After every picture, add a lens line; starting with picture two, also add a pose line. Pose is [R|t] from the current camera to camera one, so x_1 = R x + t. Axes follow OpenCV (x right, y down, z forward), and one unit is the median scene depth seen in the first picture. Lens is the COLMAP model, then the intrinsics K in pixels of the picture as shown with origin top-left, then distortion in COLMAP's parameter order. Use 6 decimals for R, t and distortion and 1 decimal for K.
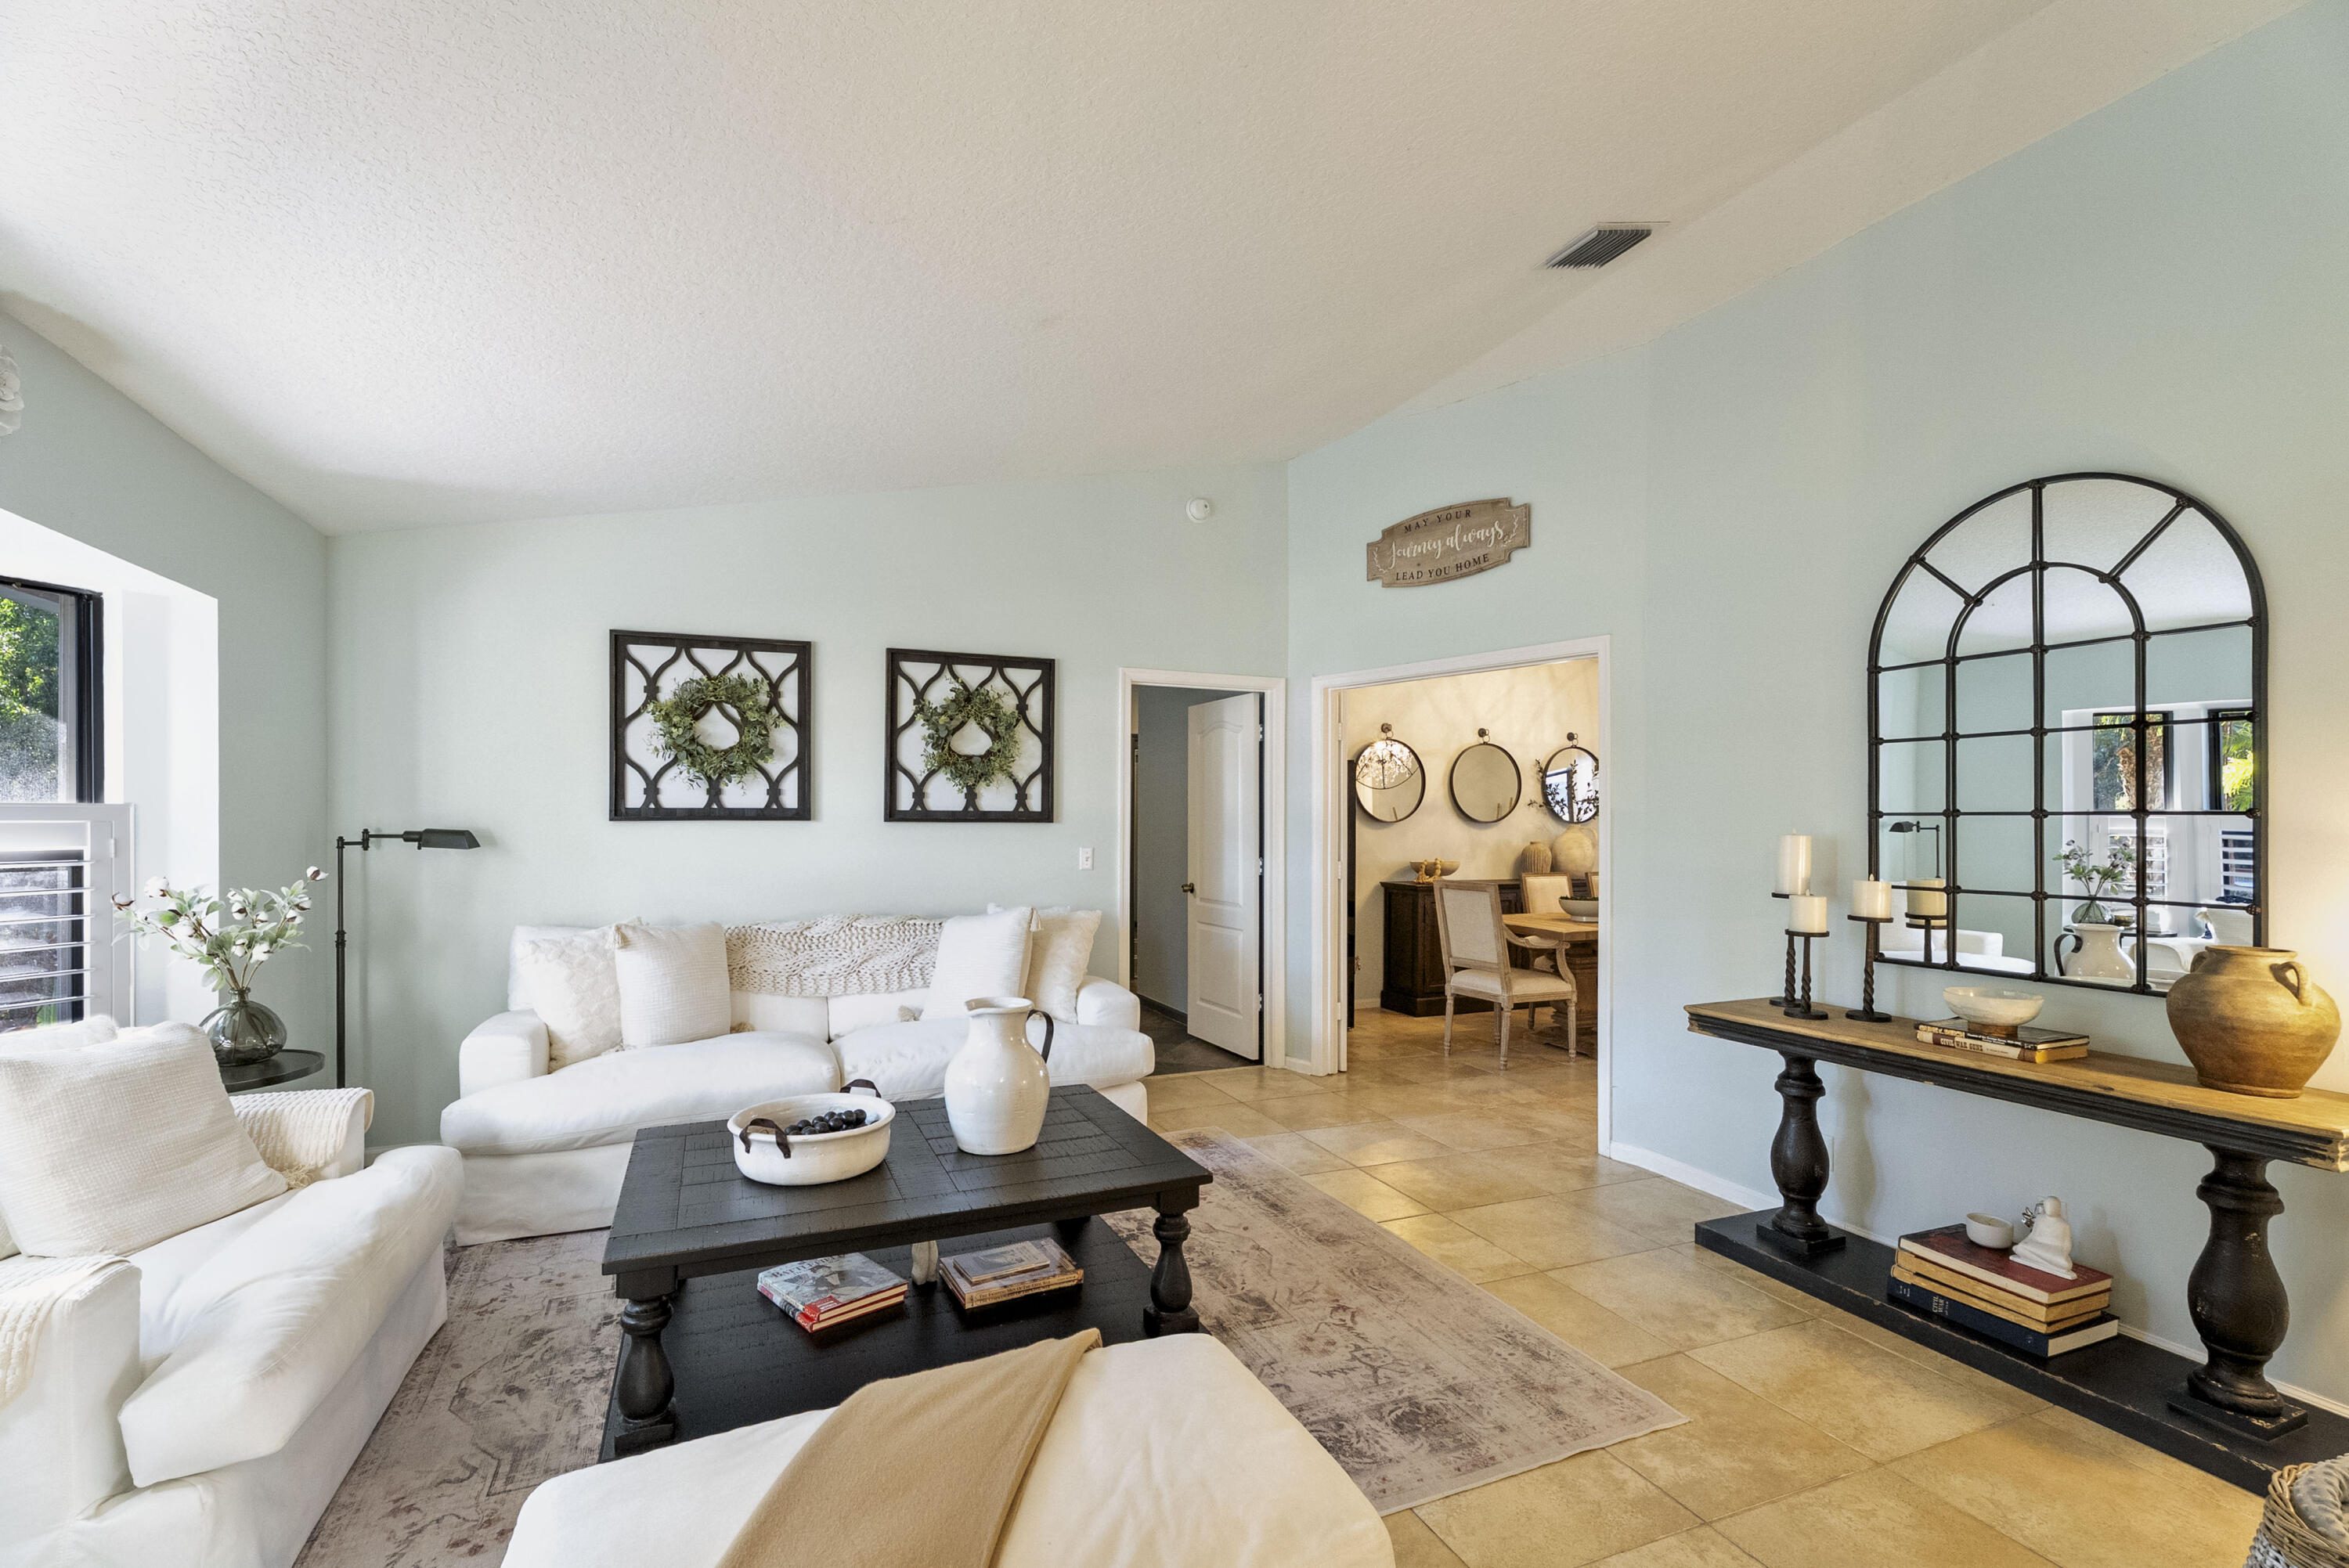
lens RADIAL K [[1048.9, 0, 1171.5], [0, 1048.9, 816.8], [0, 0, 1]] dist [-0.000513, -0.000487]
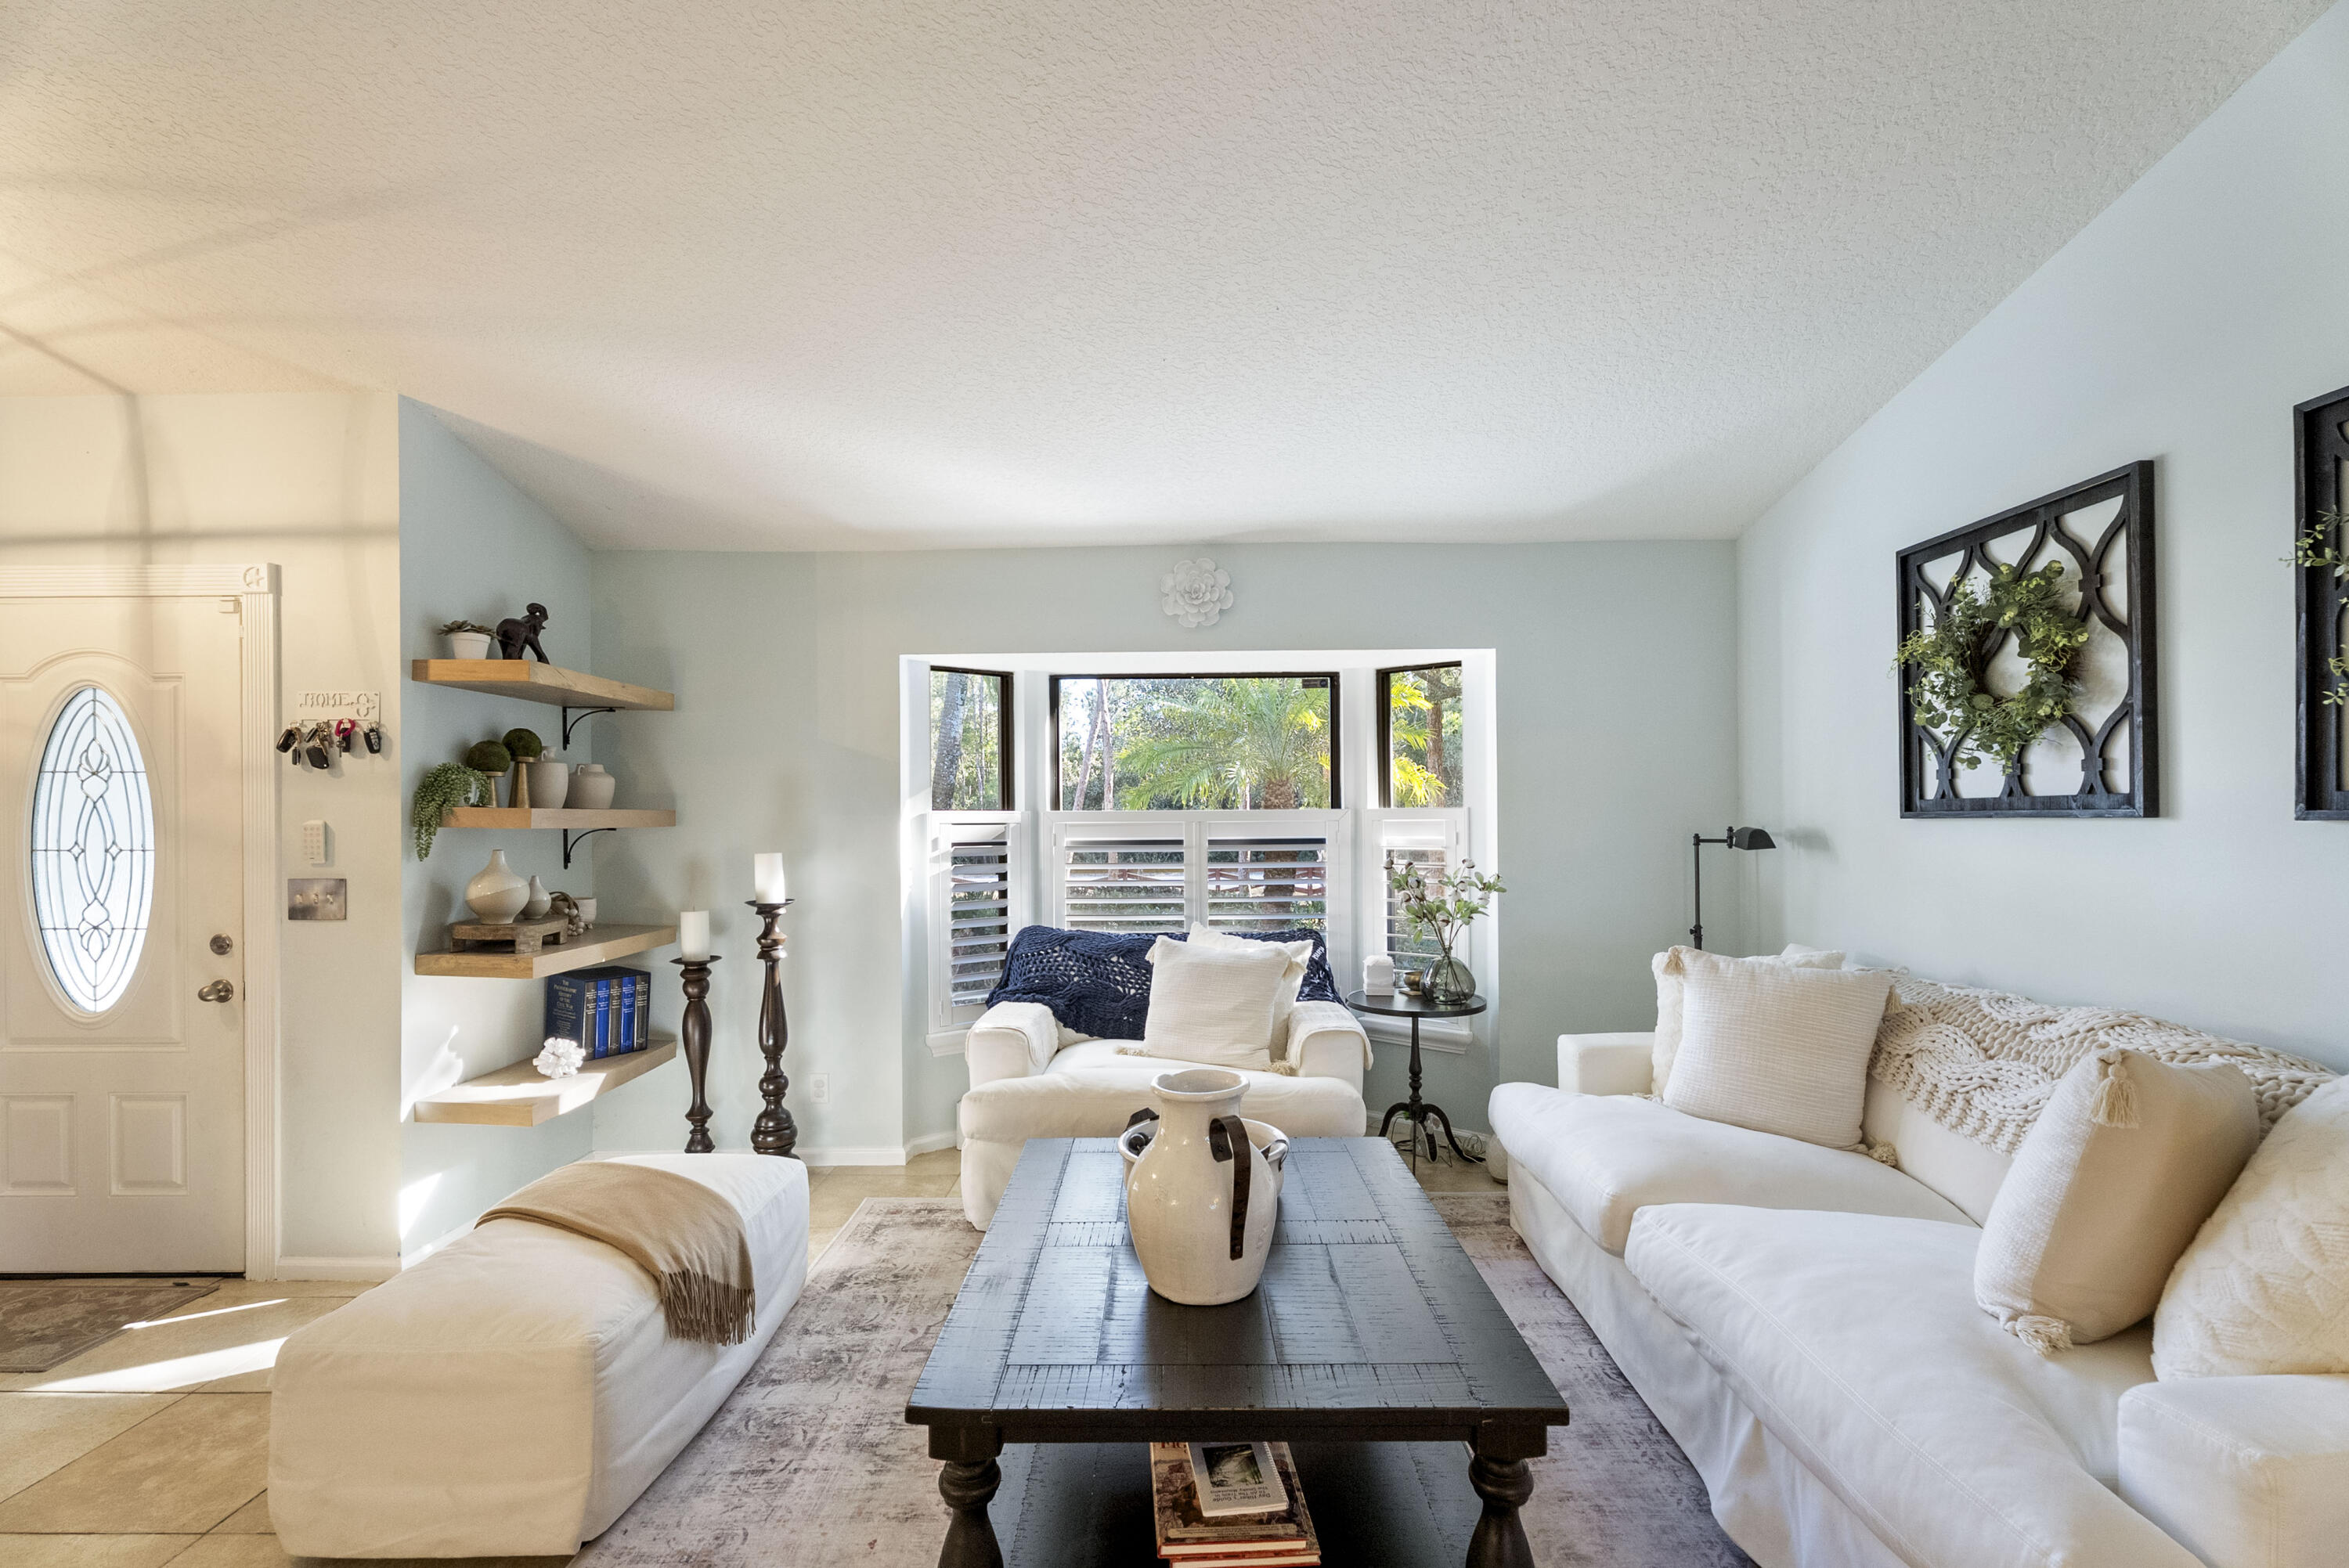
lens RADIAL K [[1058.4, 0, 1178.5], [0, 1058.4, 826.3], [0, 0, 1]] dist [-0.000662, -0.000022]
pose [[-0.394883, 0.006366, -0.918709, 0.435382], [0.008523, 0.999958, 0.003266, 0.004147], [0.918692, -0.006541, -0.394921, 1.093603]]
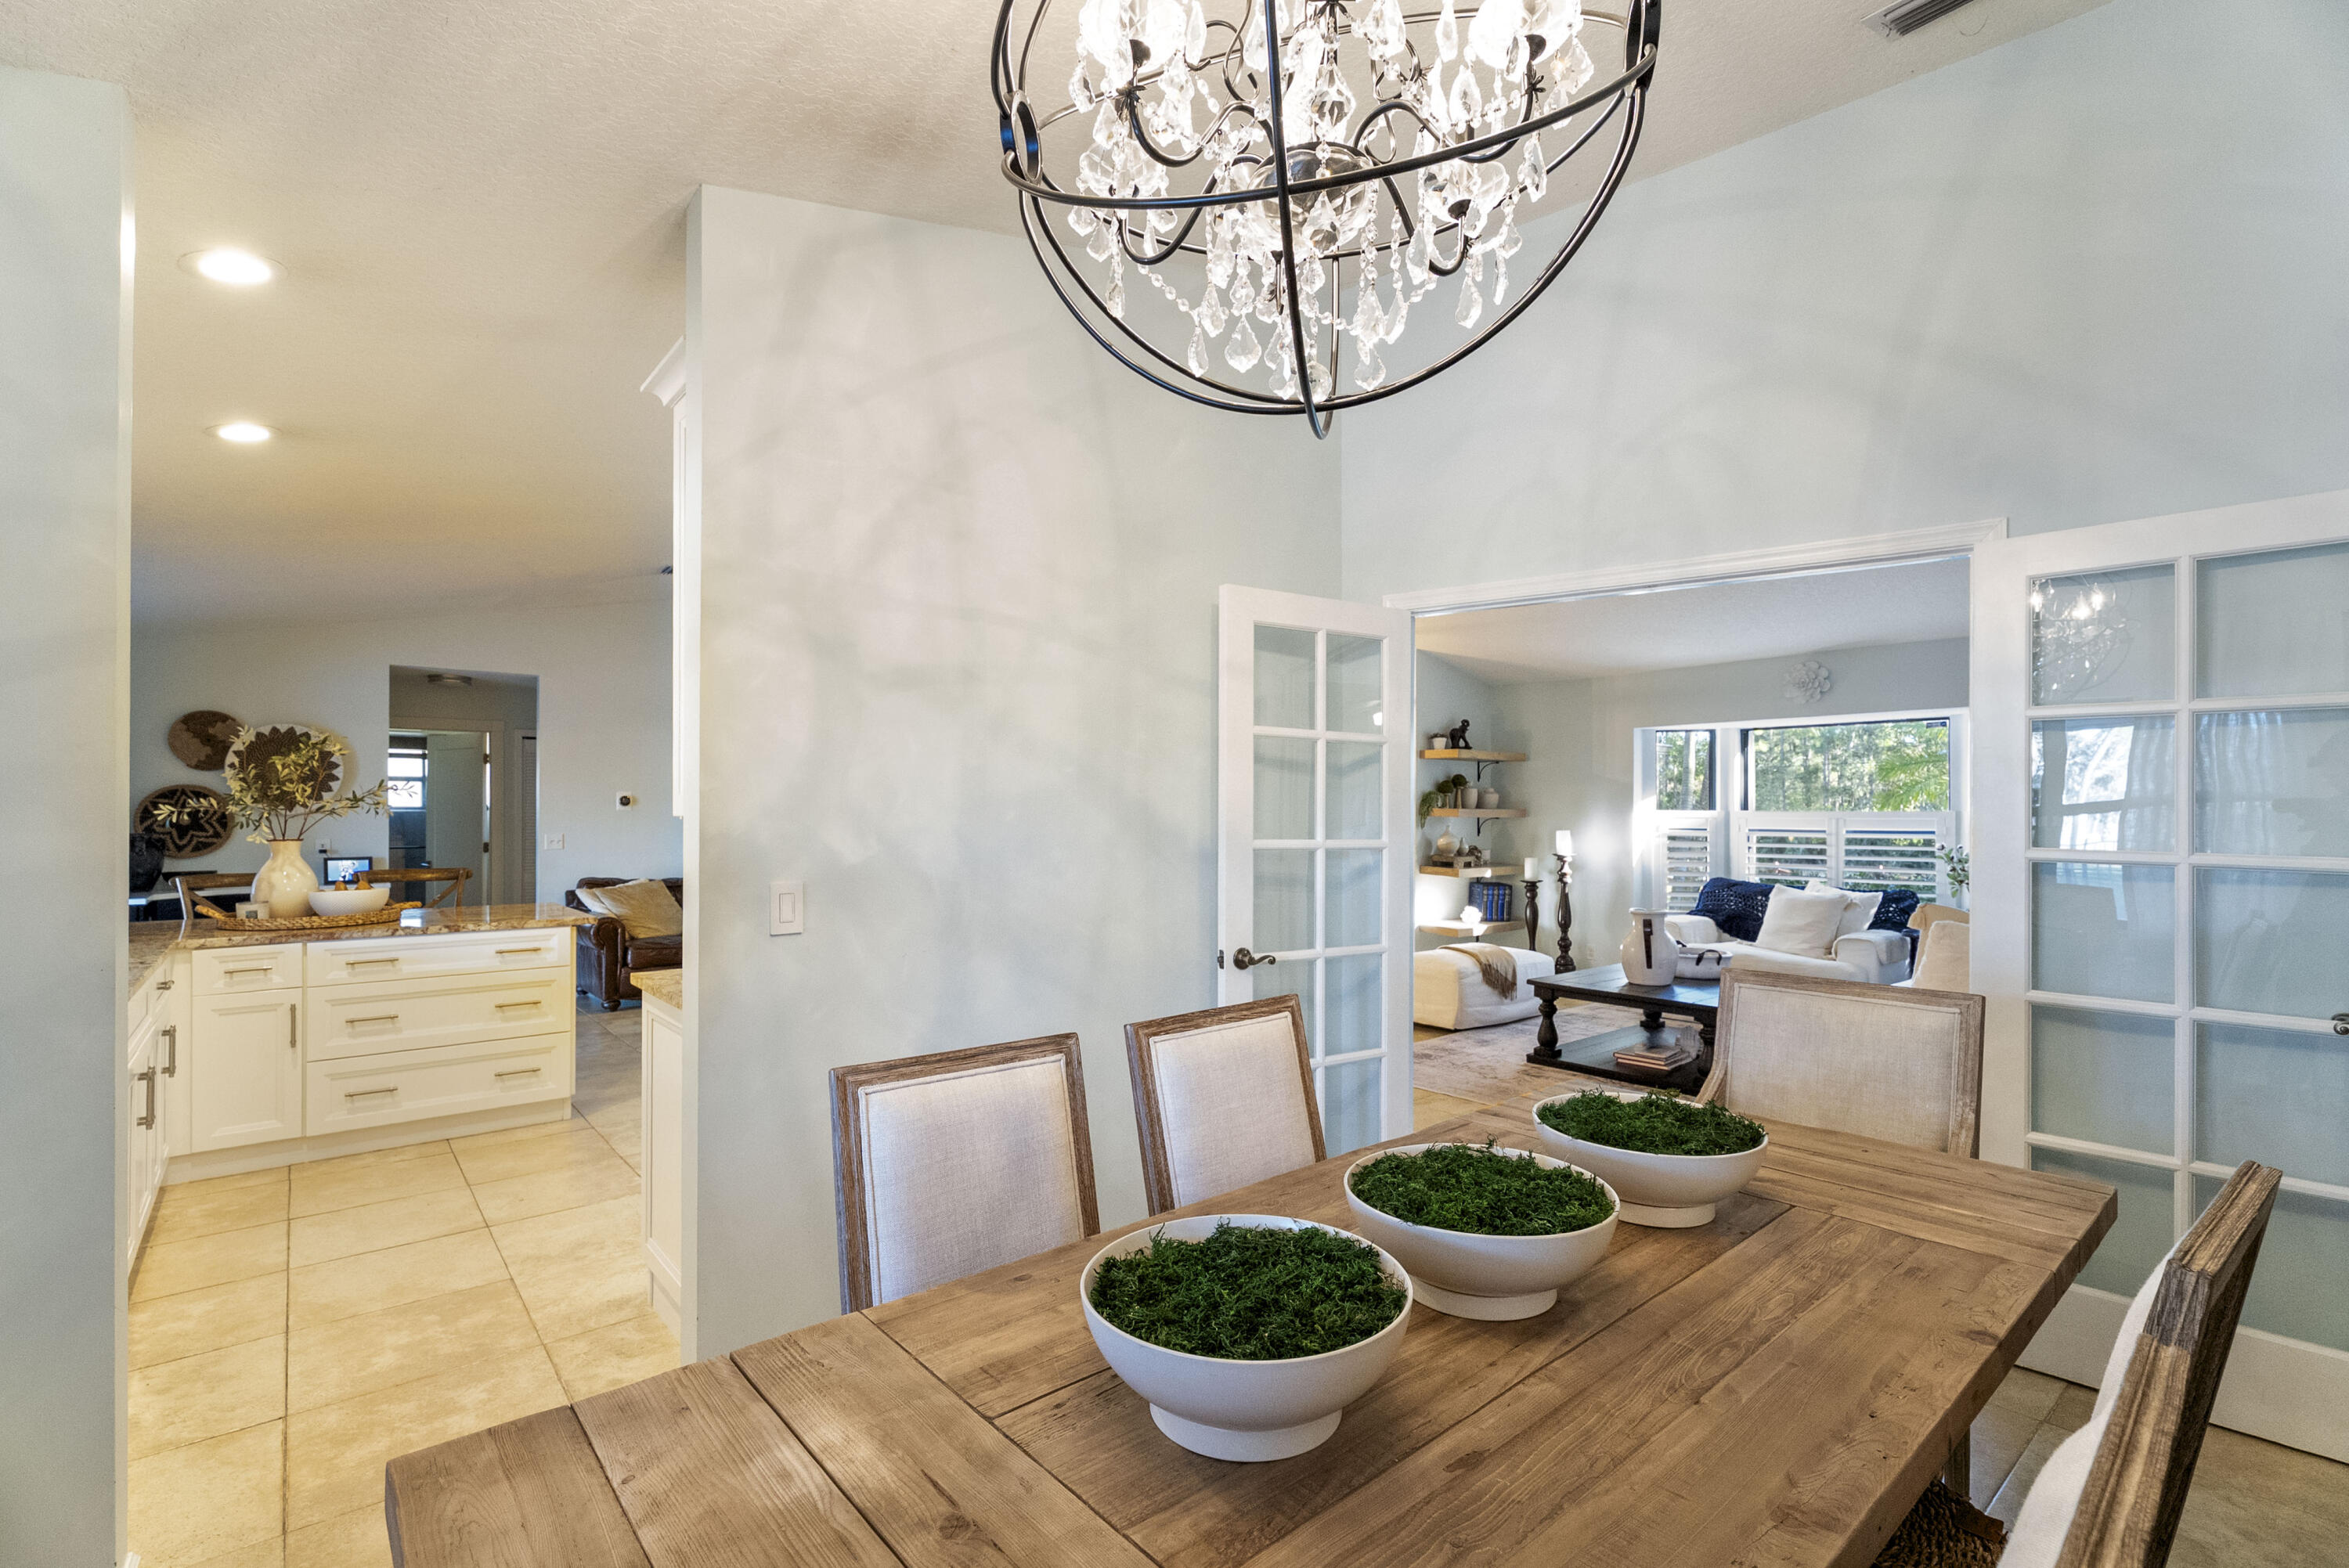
lens RADIAL K [[1048.9, 0, 1171.5], [0, 1048.9, 816.8], [0, 0, 1]] dist [-0.000513, -0.000487]
pose [[-0.956953, -0.005947, -0.290183, 1.138351], [-0.005619, 0.999982, -0.001966, 0.012725], [0.290189, -0.000251, -0.956969, 2.334002]]
